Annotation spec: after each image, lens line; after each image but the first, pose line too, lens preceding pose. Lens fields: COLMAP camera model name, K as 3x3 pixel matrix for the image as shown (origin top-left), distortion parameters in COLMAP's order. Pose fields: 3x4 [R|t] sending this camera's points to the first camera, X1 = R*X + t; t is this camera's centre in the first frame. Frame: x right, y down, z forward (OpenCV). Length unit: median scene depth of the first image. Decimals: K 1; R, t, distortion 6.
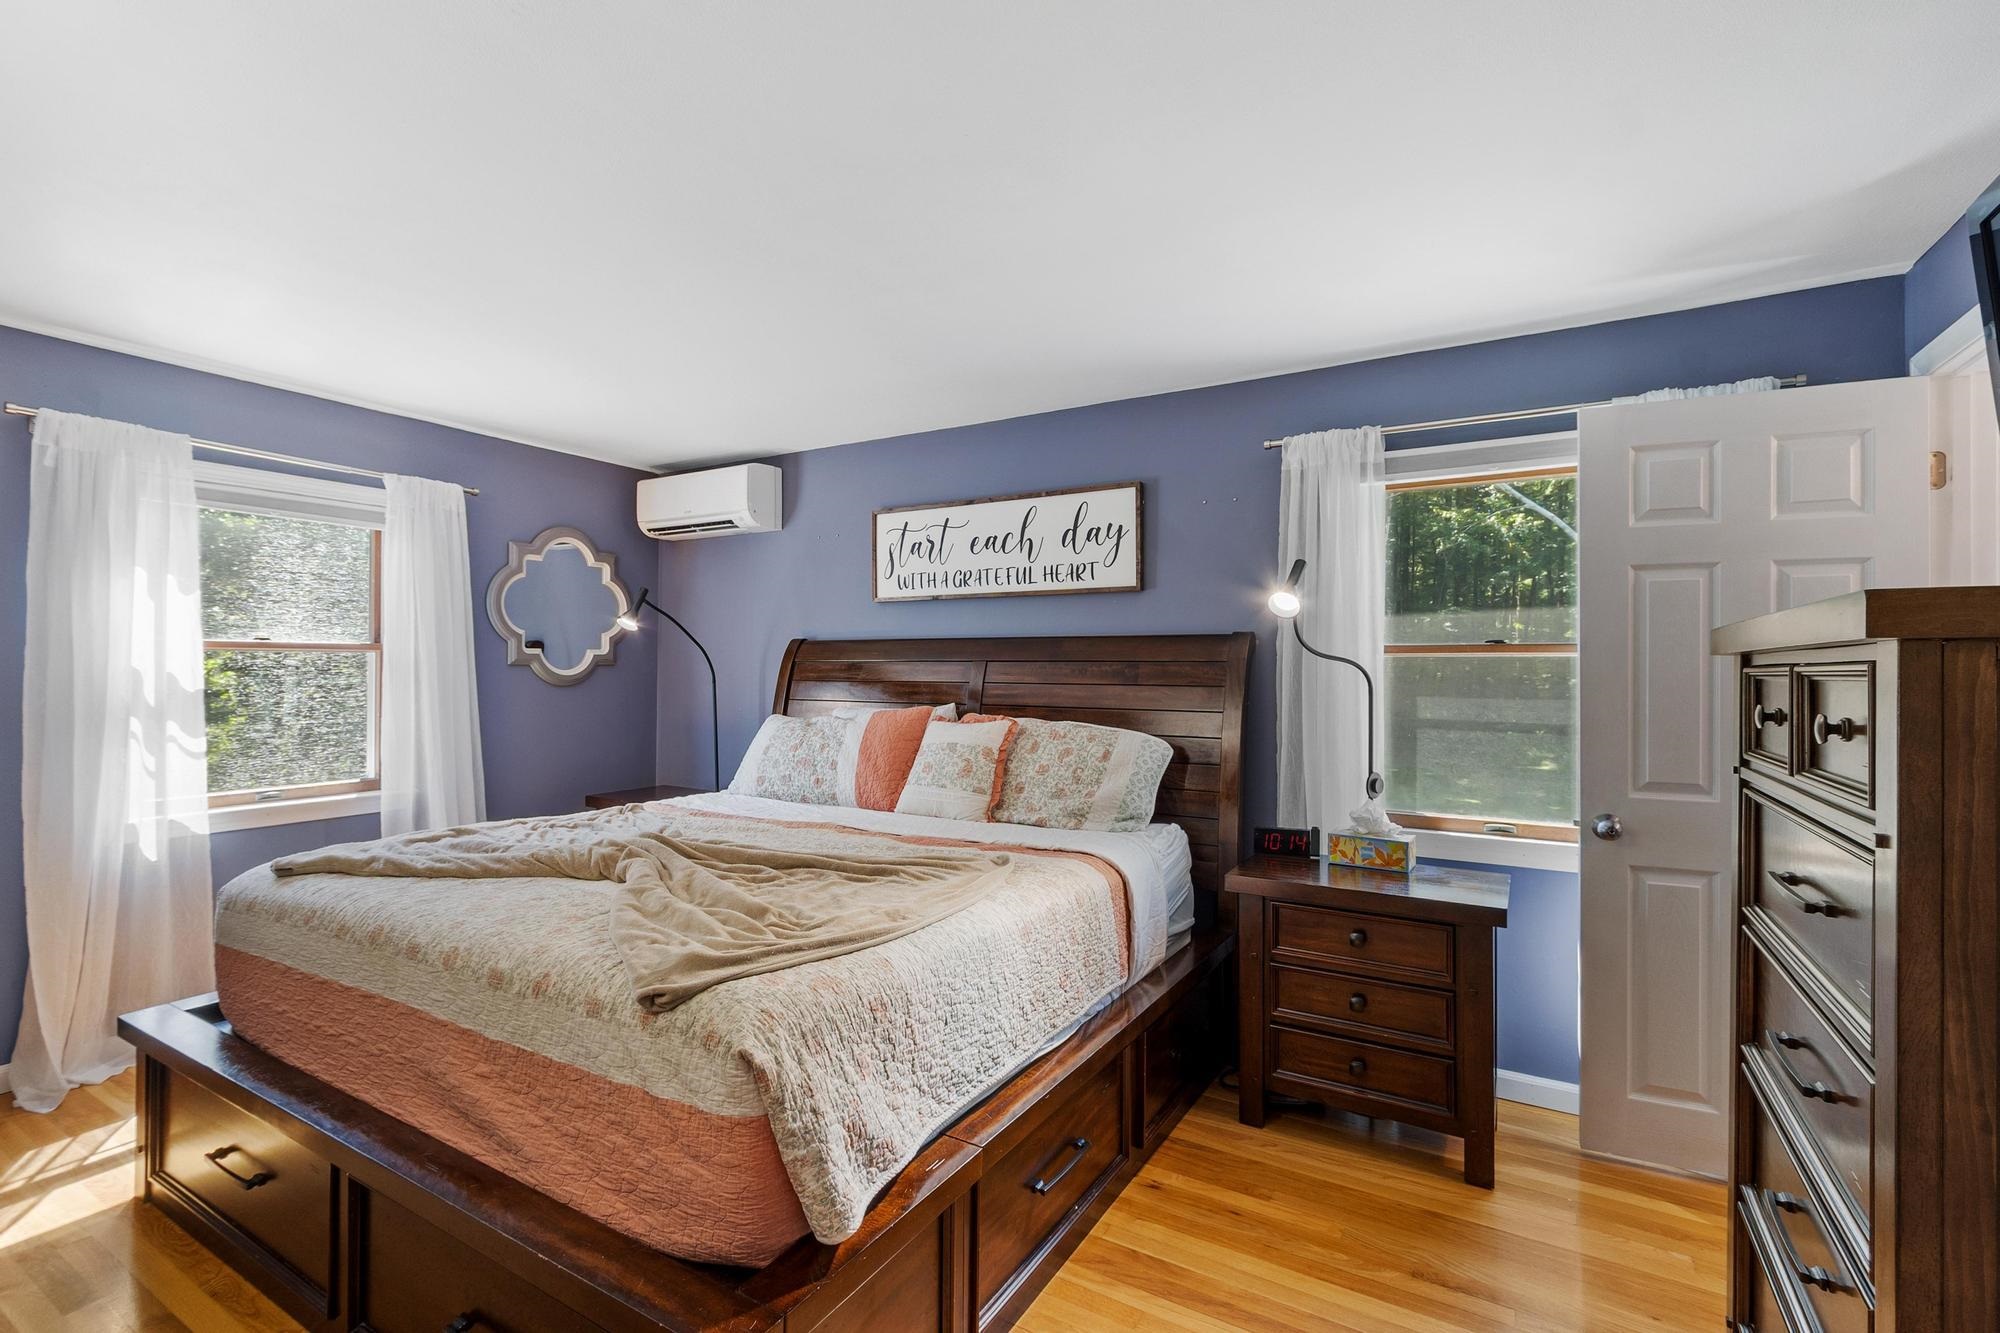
lens RADIAL K [[897.2, 0, 993.7], [0, 897.2, 667.1], [0, 0, 1]] dist [-0.000975, -0.000155]
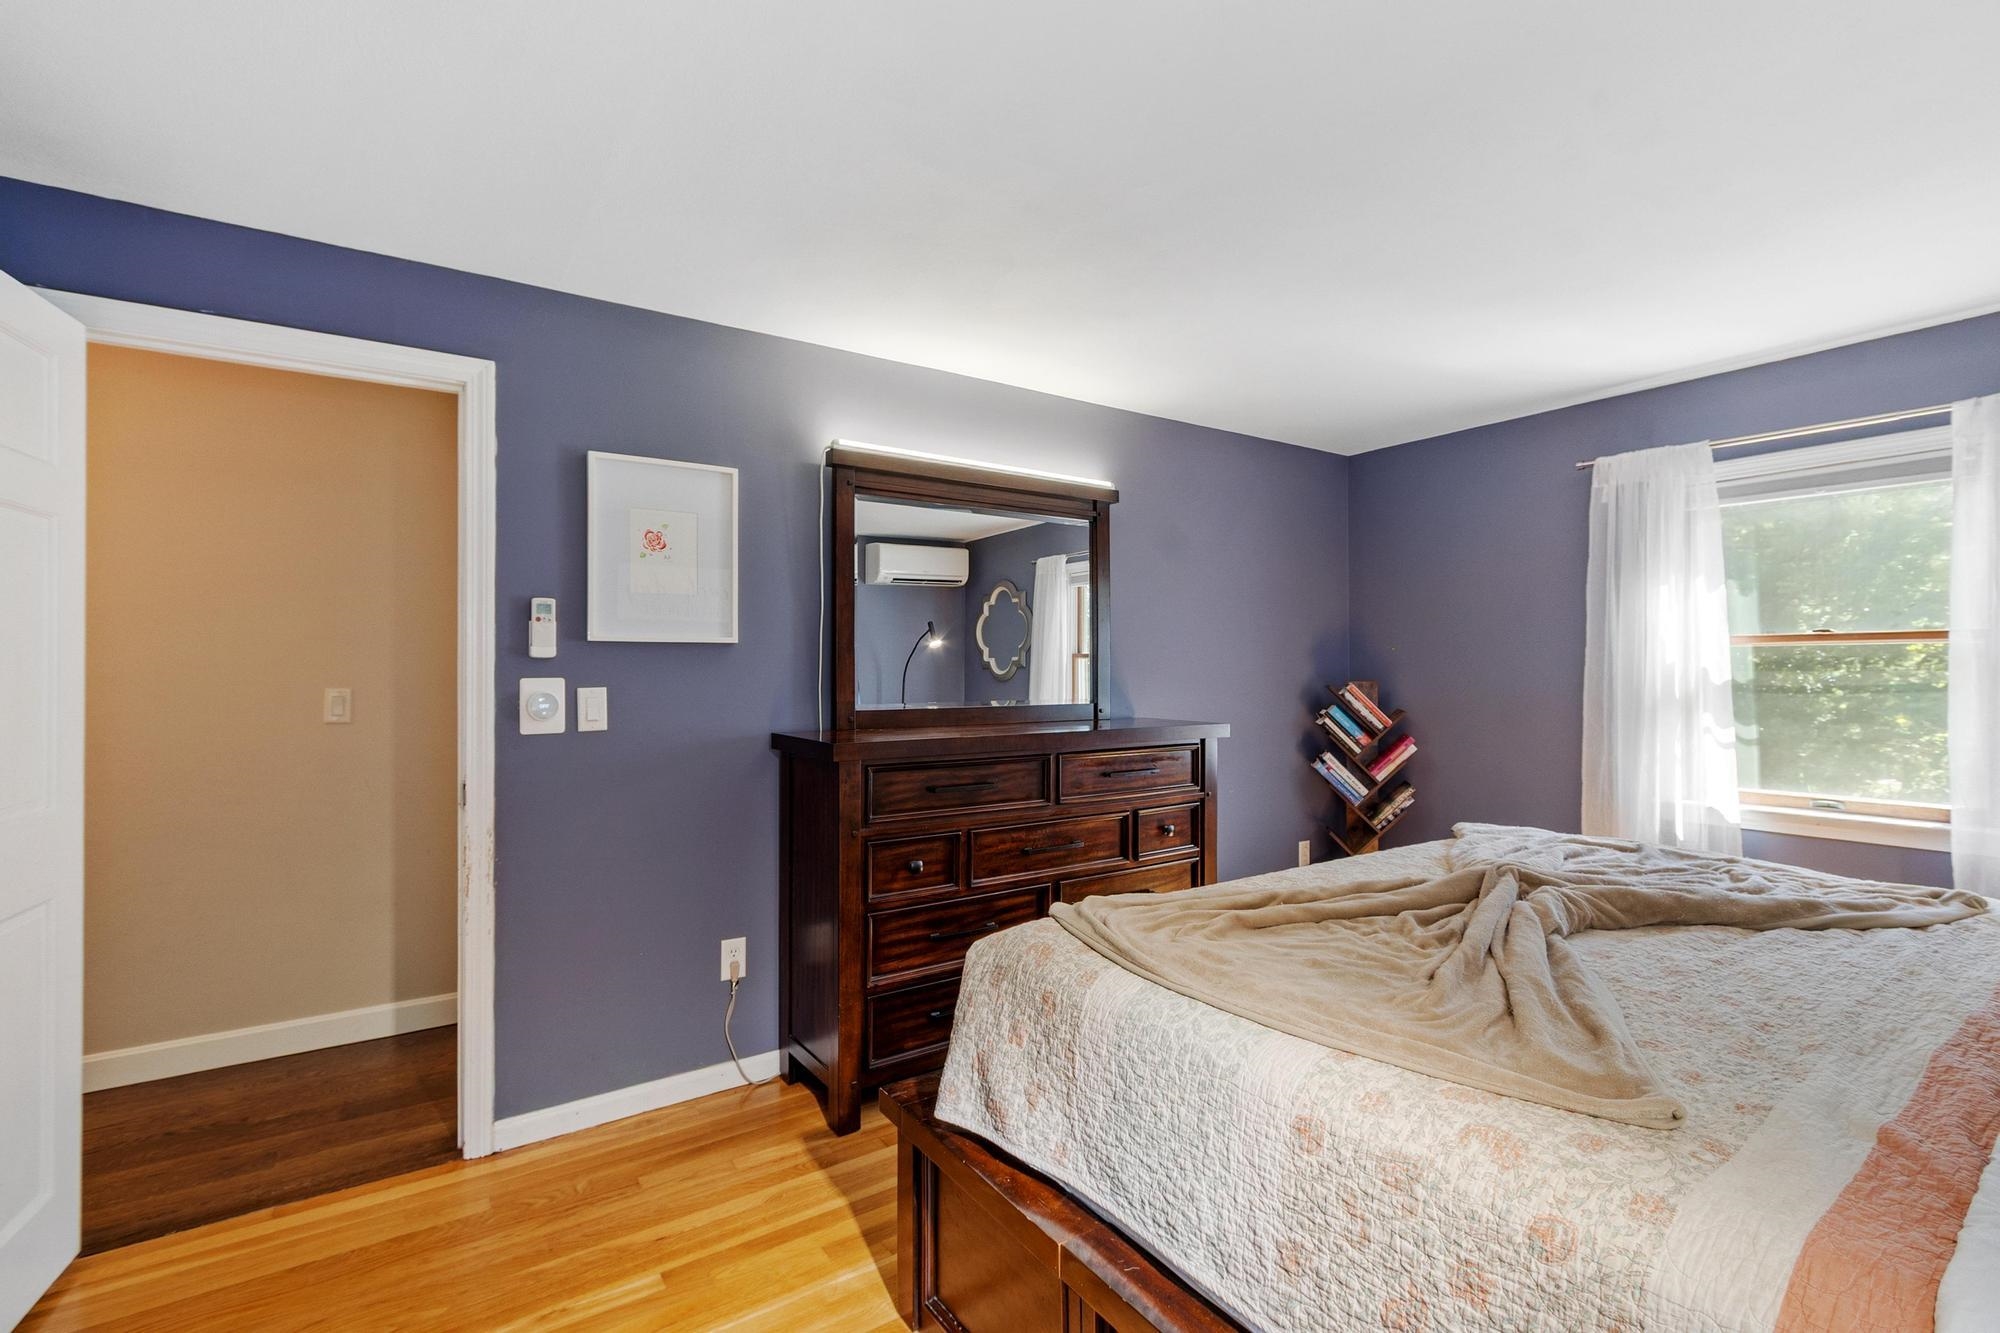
lens RADIAL K [[897.2, 0, 993.7], [0, 897.2, 667.1], [0, 0, 1]] dist [-0.000975, -0.000155]
pose [[-0.425528, 0.000830, -0.904945, 0.409688], [0.003248, 0.999995, -0.000610, 0.003874], [0.904939, -0.003199, -0.425529, 0.701222]]
